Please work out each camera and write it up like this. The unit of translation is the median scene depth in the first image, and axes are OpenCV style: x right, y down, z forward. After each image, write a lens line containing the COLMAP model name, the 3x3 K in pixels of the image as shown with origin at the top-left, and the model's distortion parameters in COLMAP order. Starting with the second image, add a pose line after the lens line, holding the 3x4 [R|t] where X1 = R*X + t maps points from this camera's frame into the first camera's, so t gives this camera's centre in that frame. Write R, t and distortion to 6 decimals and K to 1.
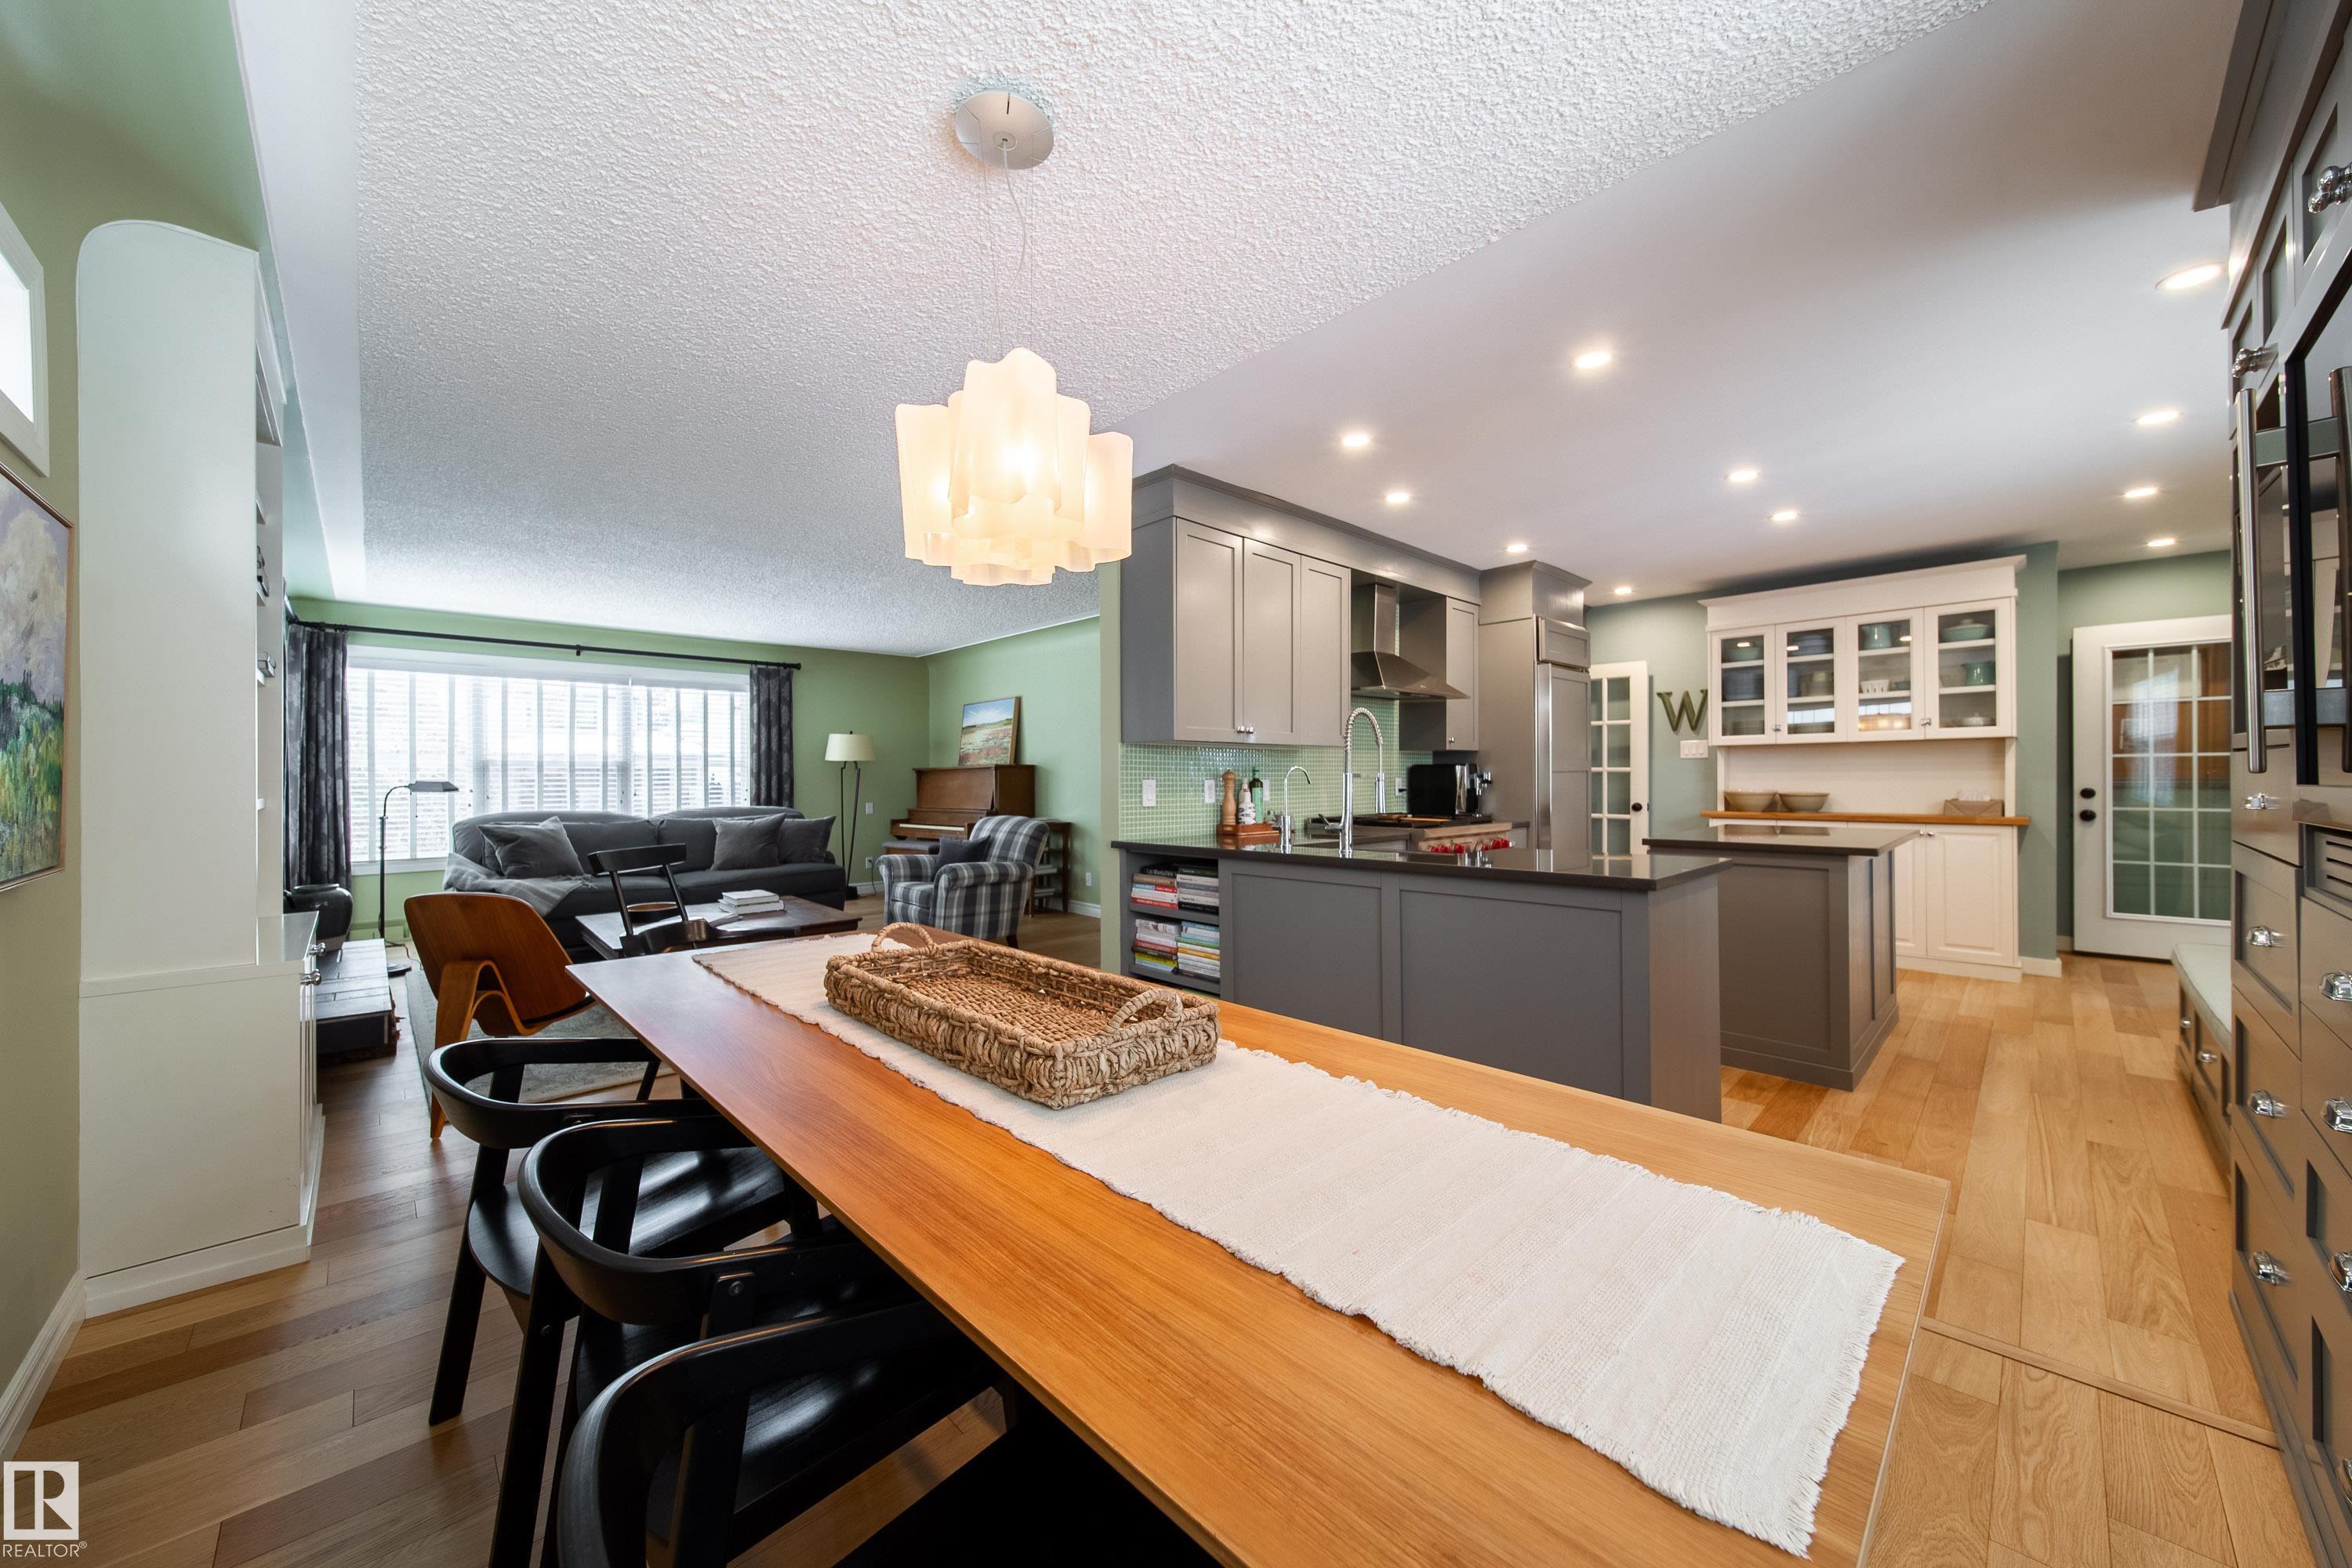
lens RADIAL K [[852.2, 0, 1177.1], [0, 852.2, 780.7], [0, 0, 1]] dist [-0.000483, -0.000035]
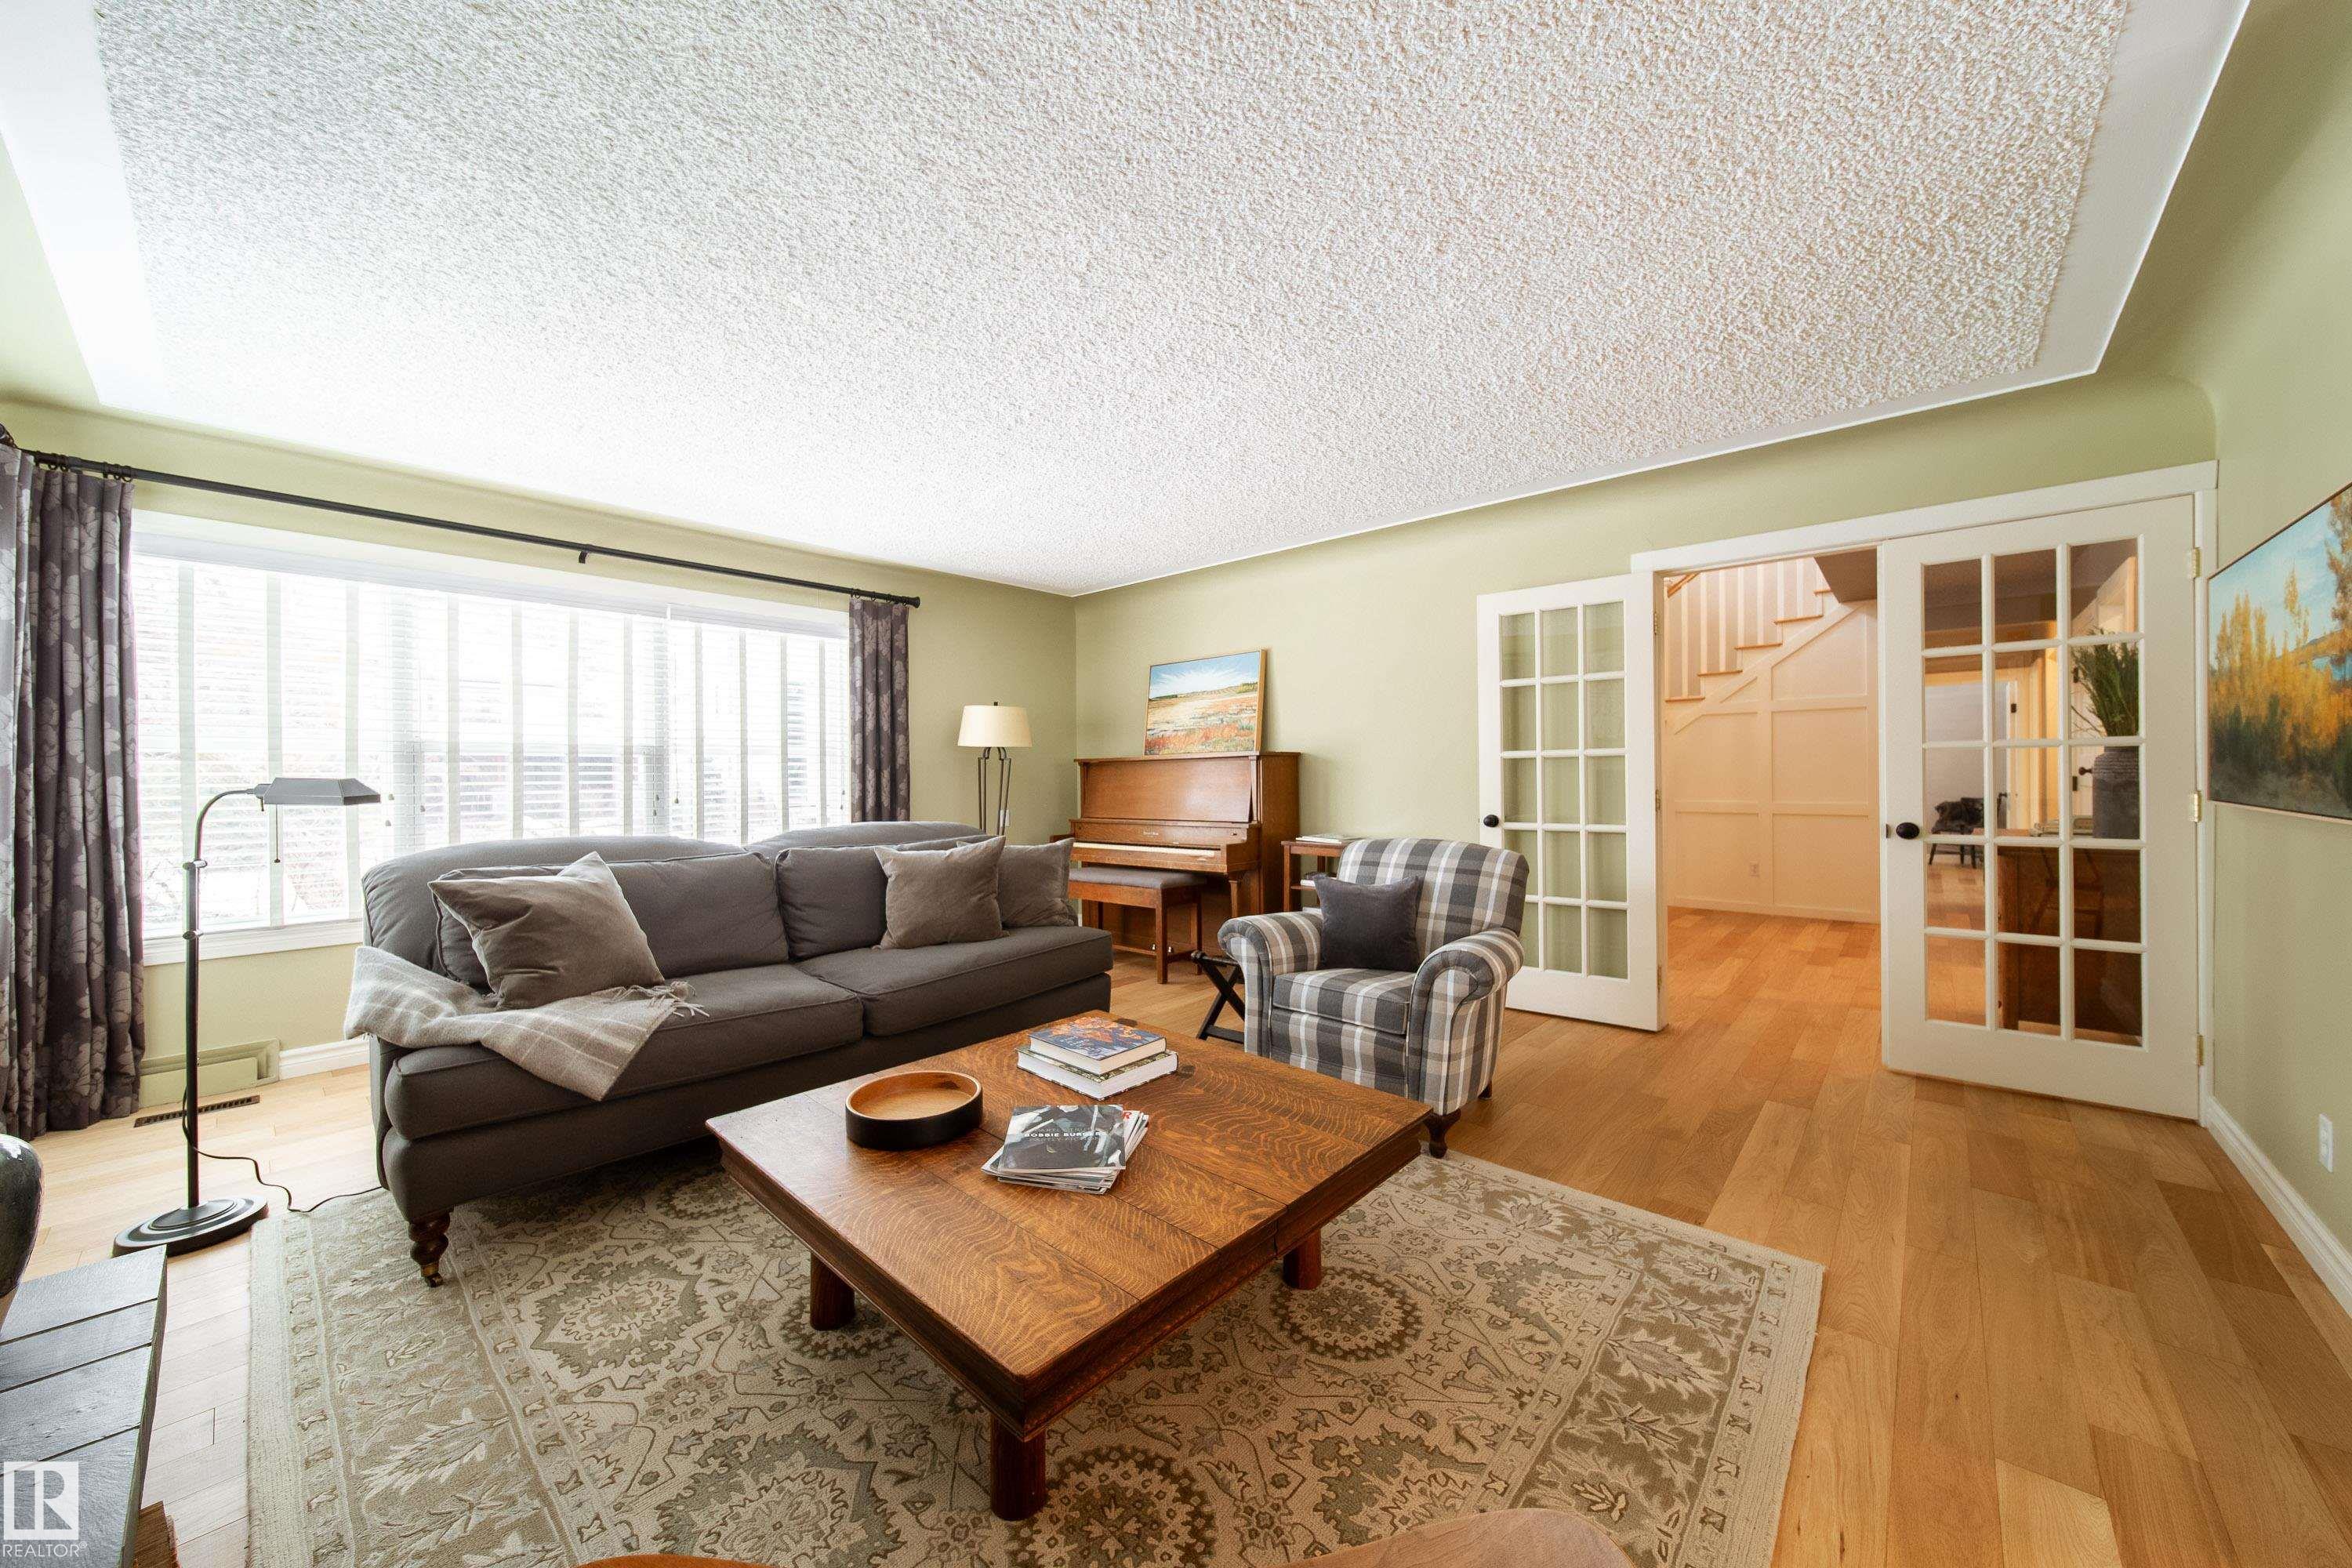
lens RADIAL K [[852.2, 0, 1174.4], [0, 852.2, 780.5], [0, 0, 1]] dist [-0.000483, -0.000035]
pose [[0.997380, -0.002058, 0.072316, -0.371339], [0.001846, 0.999994, 0.002997, 0.000598], [-0.072322, -0.002856, 0.997377, 0.423791]]
